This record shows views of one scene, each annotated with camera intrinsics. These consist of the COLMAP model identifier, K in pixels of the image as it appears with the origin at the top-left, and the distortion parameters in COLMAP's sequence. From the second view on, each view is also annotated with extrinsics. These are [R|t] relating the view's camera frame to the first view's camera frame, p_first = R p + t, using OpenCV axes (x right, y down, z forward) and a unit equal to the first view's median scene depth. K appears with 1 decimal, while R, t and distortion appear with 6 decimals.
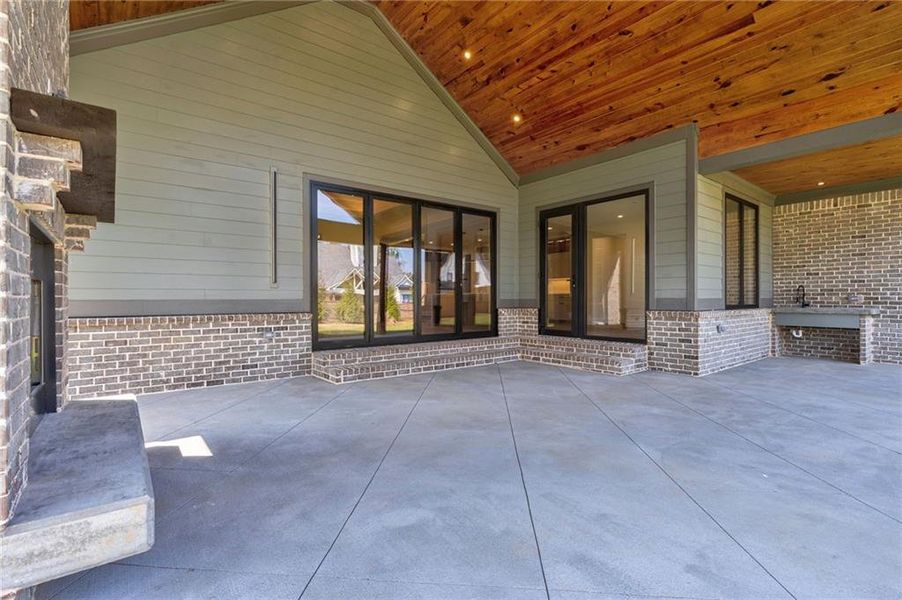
lens RADIAL K [[431.0, 0, 451.5], [0, 431.0, 300.0], [0, 0, 1]] dist [0.005462, 0.000870]
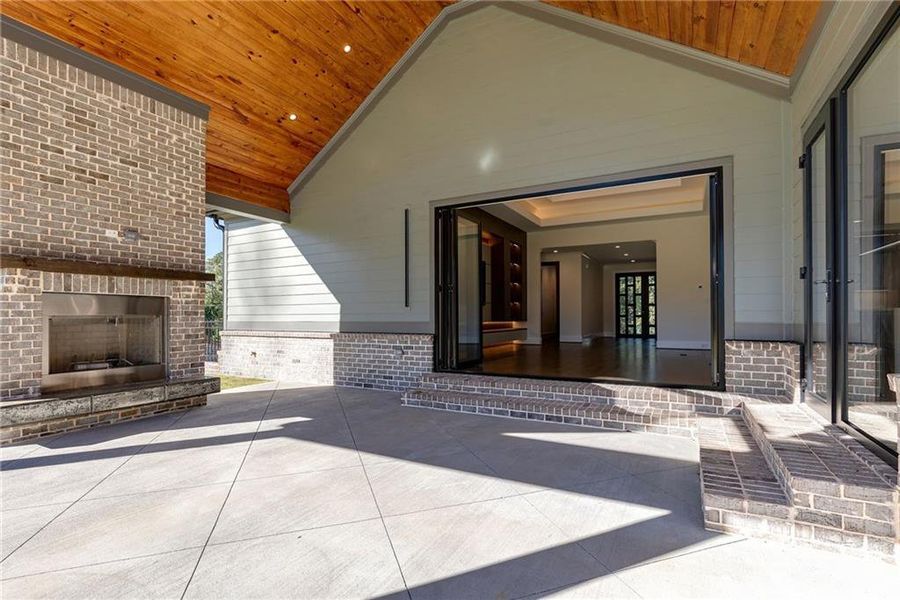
lens RADIAL K [[430.0, 0, 454.4], [0, 430.0, 314.1], [0, 0, 1]] dist [0.005462, 0.000870]
pose [[0.396355, -0.011271, -0.918028, 0.675267], [-0.009141, 0.999827, -0.016222, -0.003538], [0.918052, 0.014821, 0.396184, 0.670050]]
